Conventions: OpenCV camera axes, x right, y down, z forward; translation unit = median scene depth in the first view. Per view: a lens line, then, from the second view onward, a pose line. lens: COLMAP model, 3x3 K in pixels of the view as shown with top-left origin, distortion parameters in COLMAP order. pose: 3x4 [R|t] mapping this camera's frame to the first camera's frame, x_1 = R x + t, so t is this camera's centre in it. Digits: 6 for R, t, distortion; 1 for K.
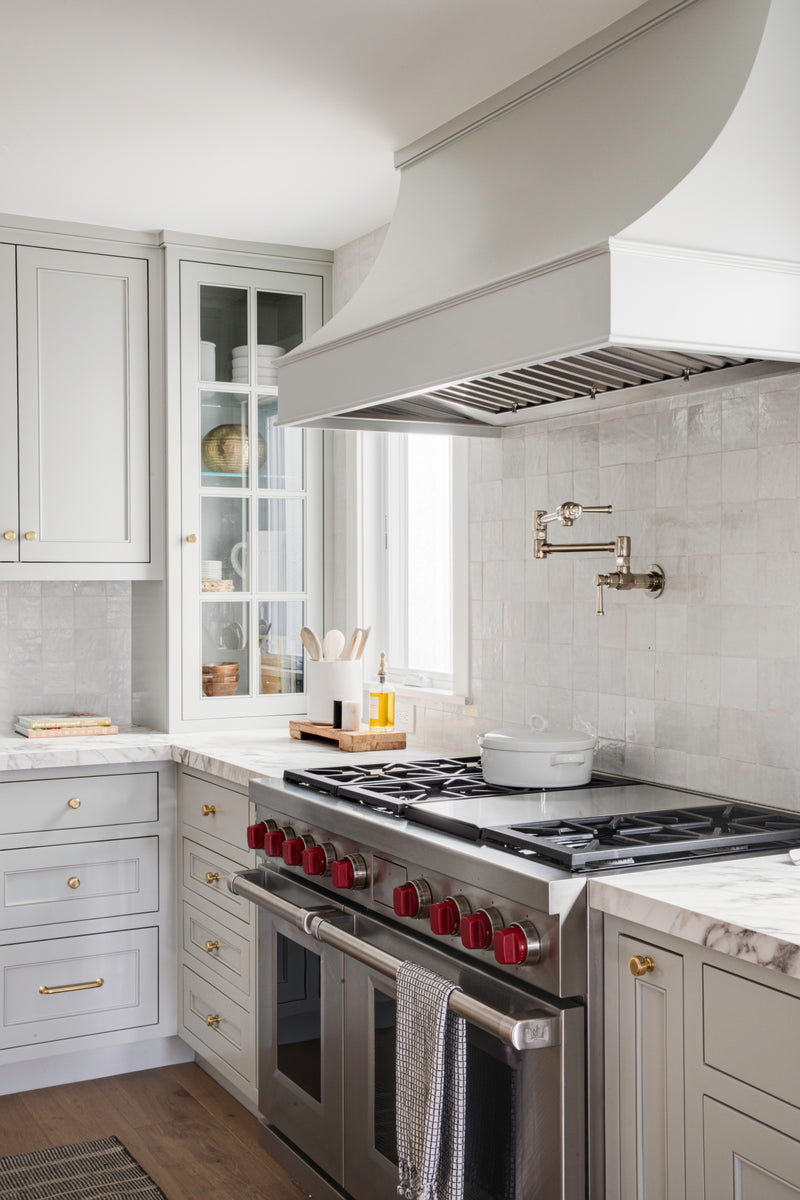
lens RADIAL K [[1284.6, 0, 400.0], [0, 1284.6, 600.0], [0, 0, 1]] dist [0.021750, 0.040774]
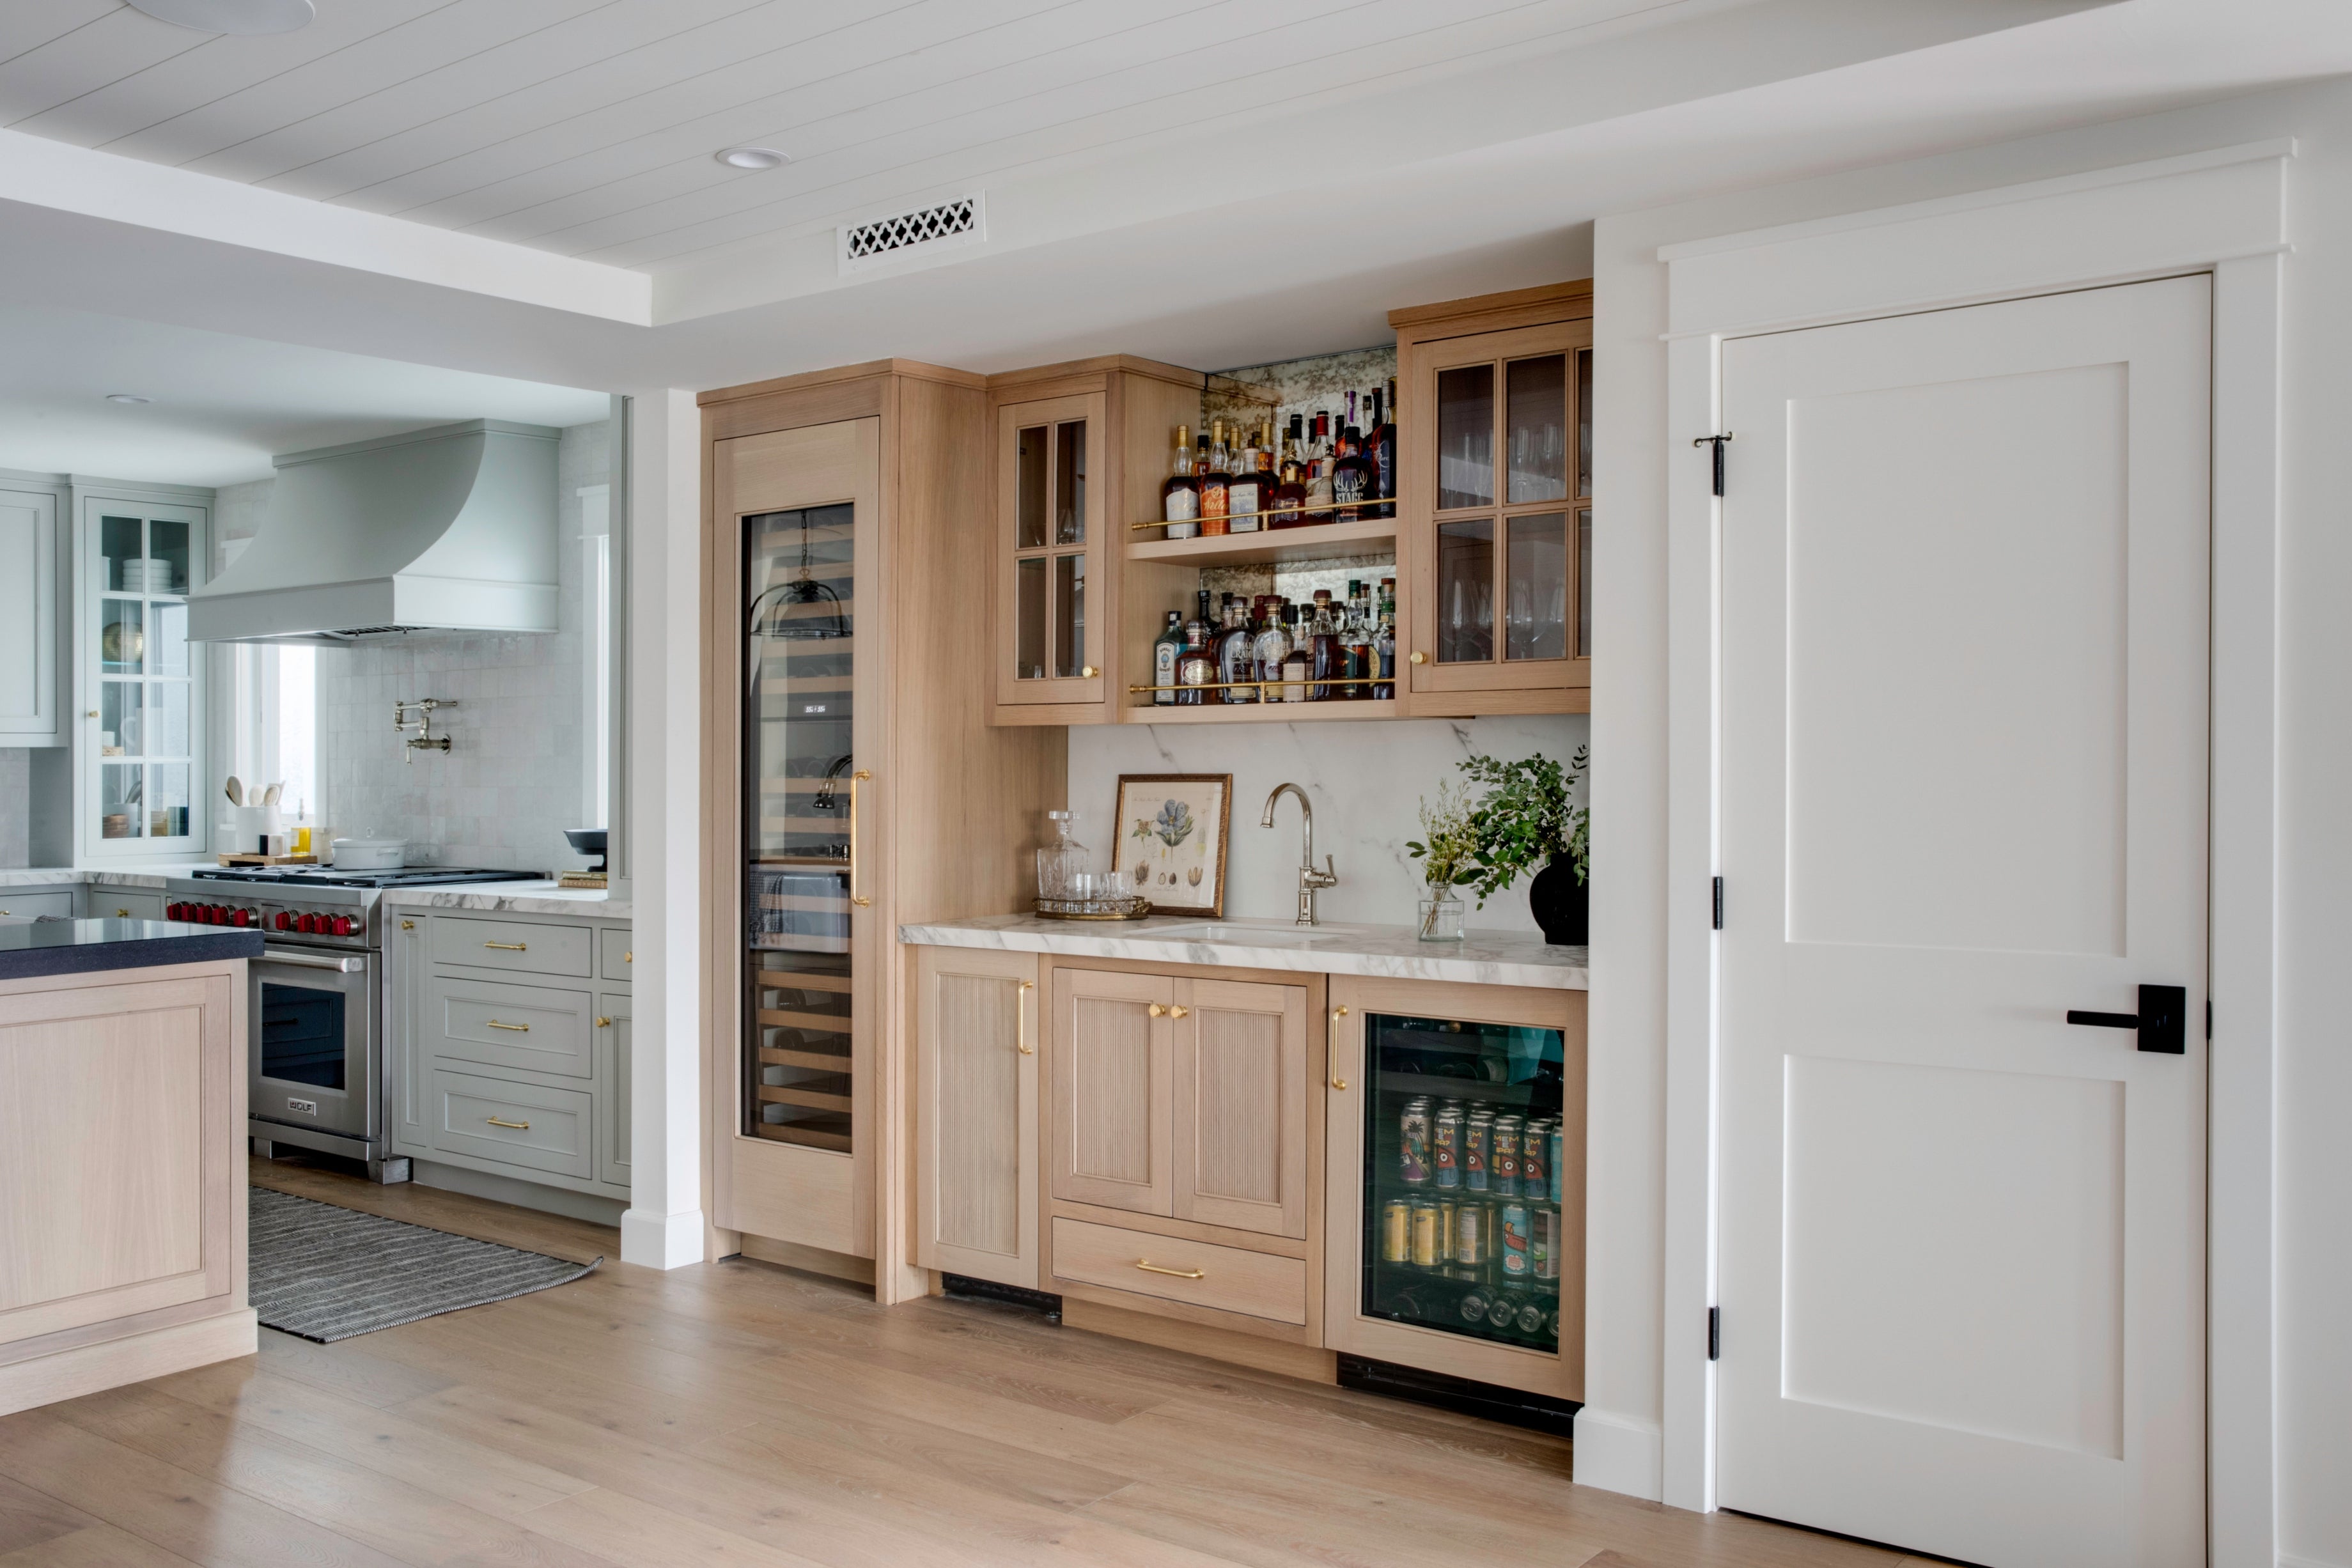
lens RADIAL K [[1828.2, 0, 1168.5], [0, 1828.2, 729.9], [0, 0, 1]] dist [-0.065650, 0.065366]
pose [[0.891265, -0.000676, 0.453482, -0.022078], [0.013888, 0.999570, -0.025807, 0.029009], [-0.453270, 0.029299, 0.890892, -1.082631]]
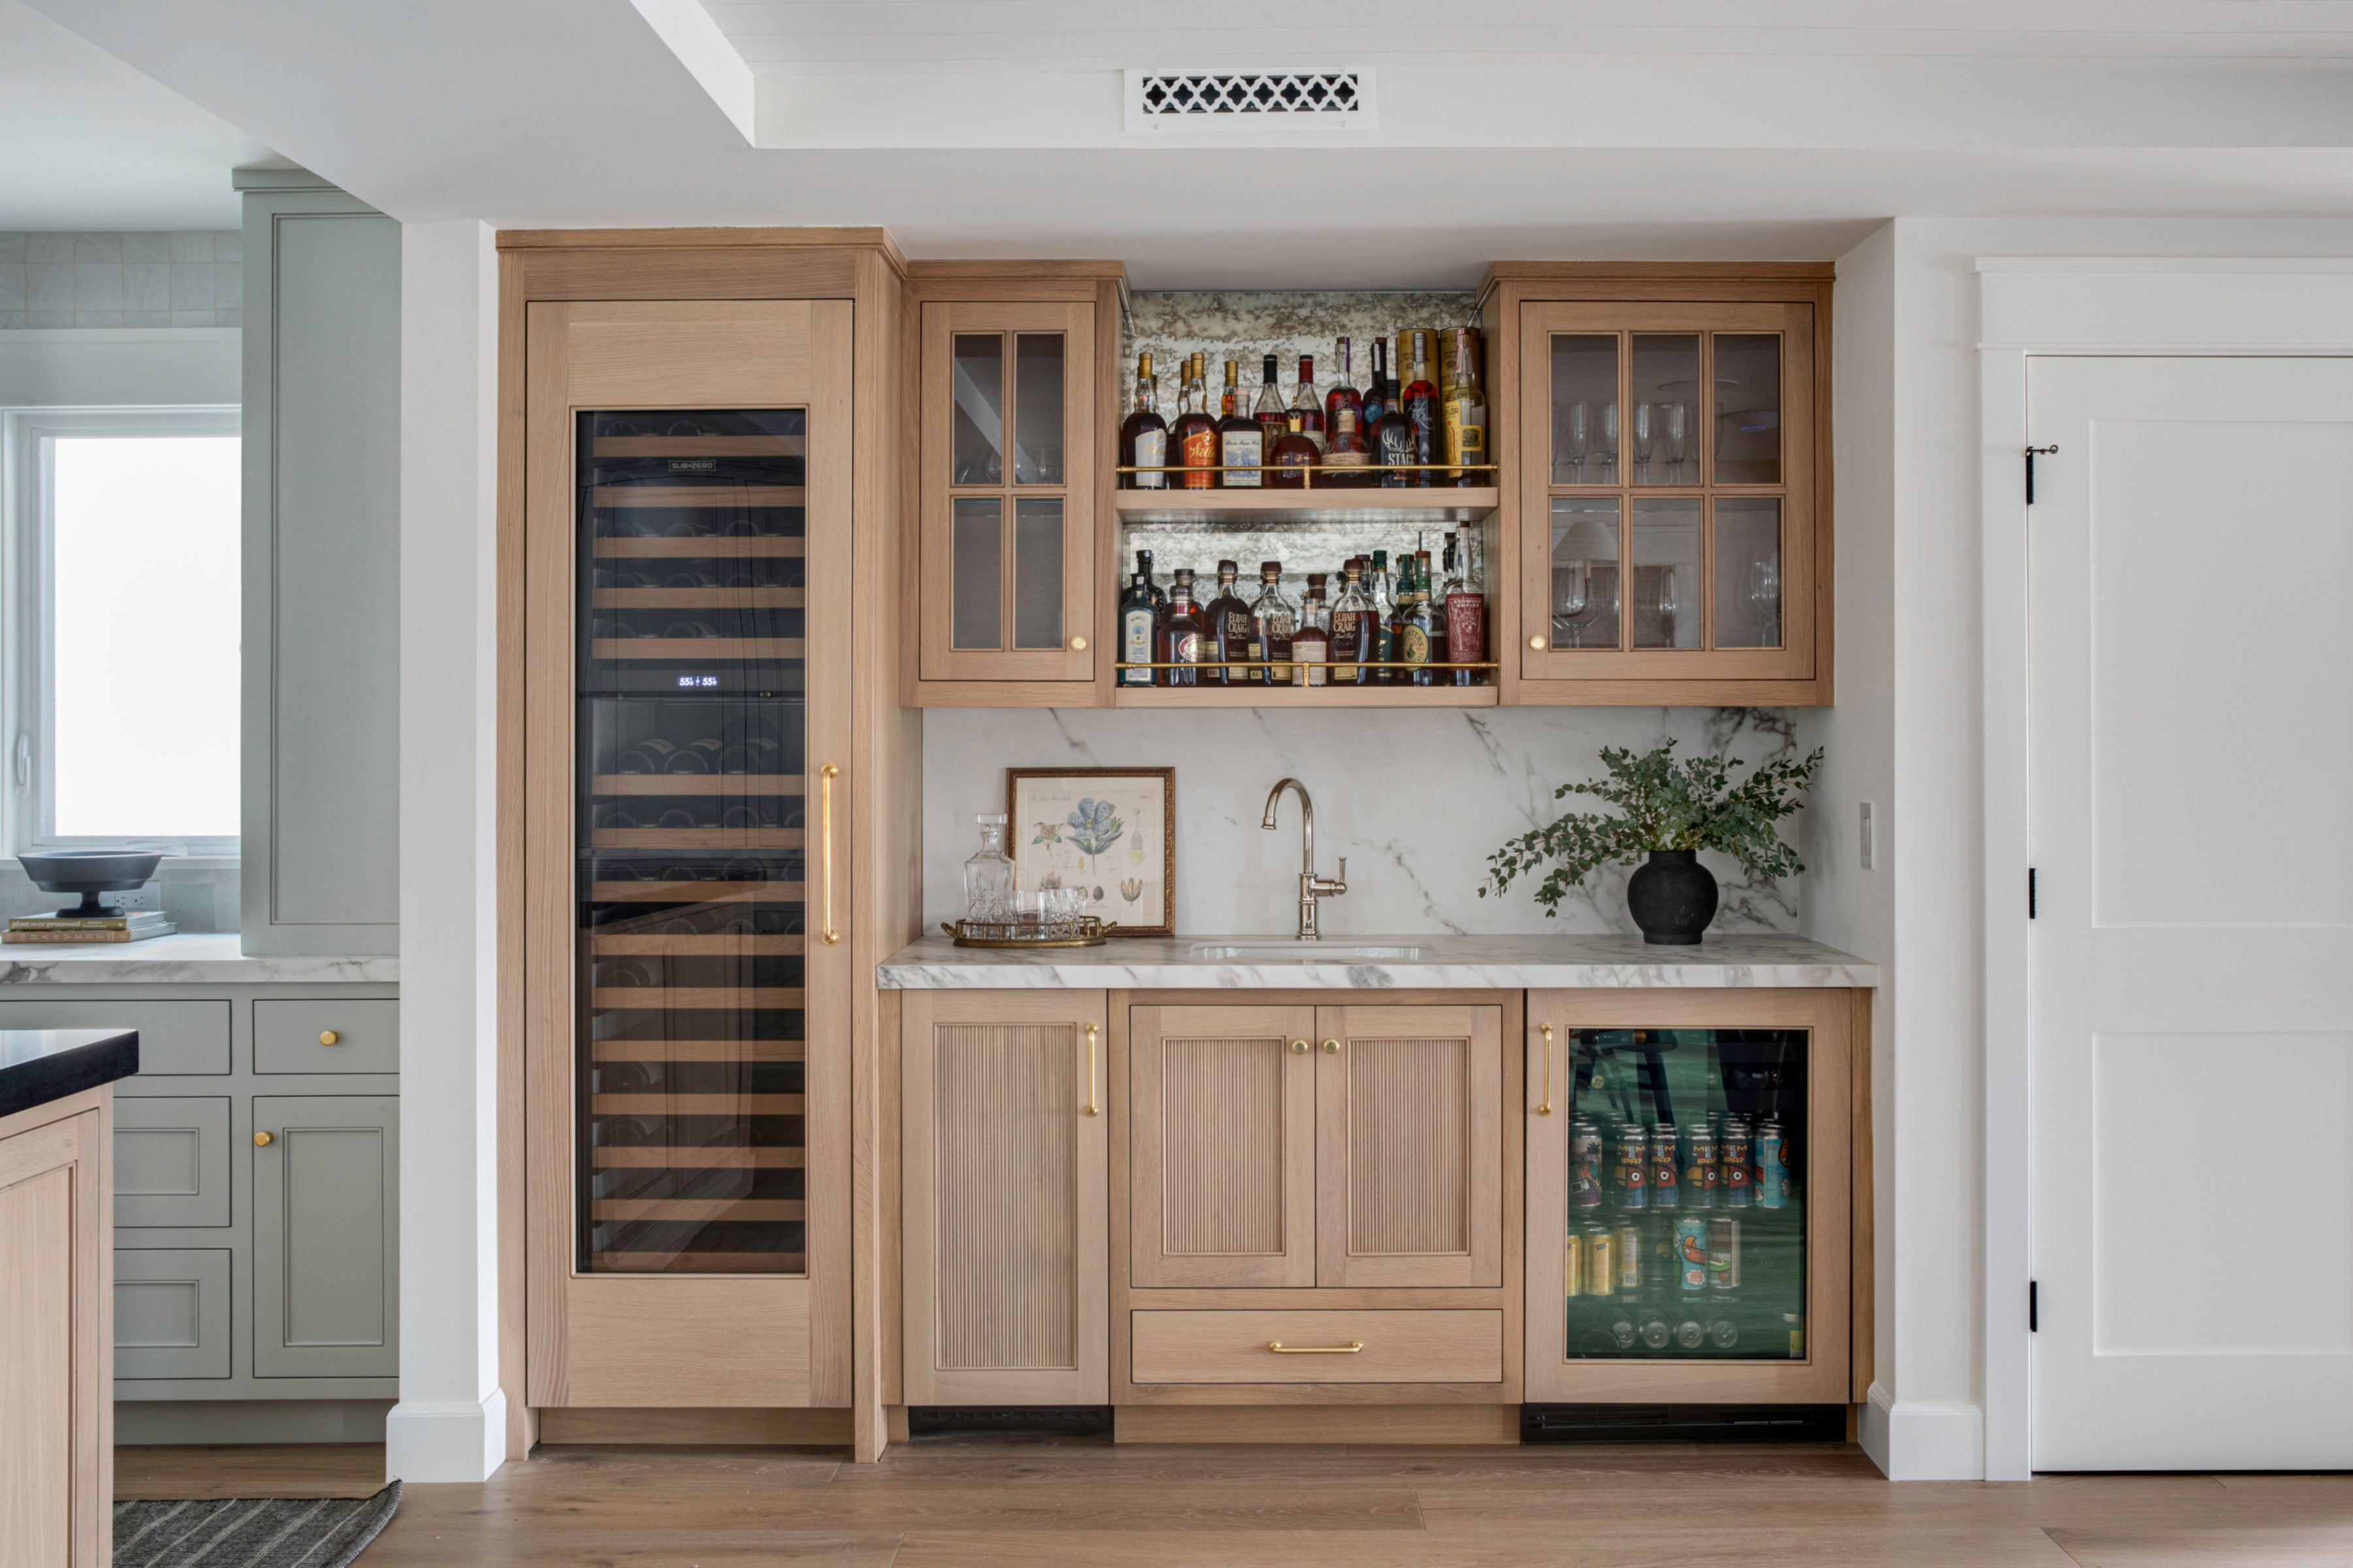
lens RADIAL K [[2103.6, 0, 1175.6], [0, 2103.6, 713.3], [0, 0, 1]] dist [-0.031962, -0.007341]
pose [[0.479730, 0.006214, 0.877394, -0.476574], [0.013720, 0.999800, -0.014583, 0.014248], [-0.877309, 0.019034, 0.479548, -0.594439]]
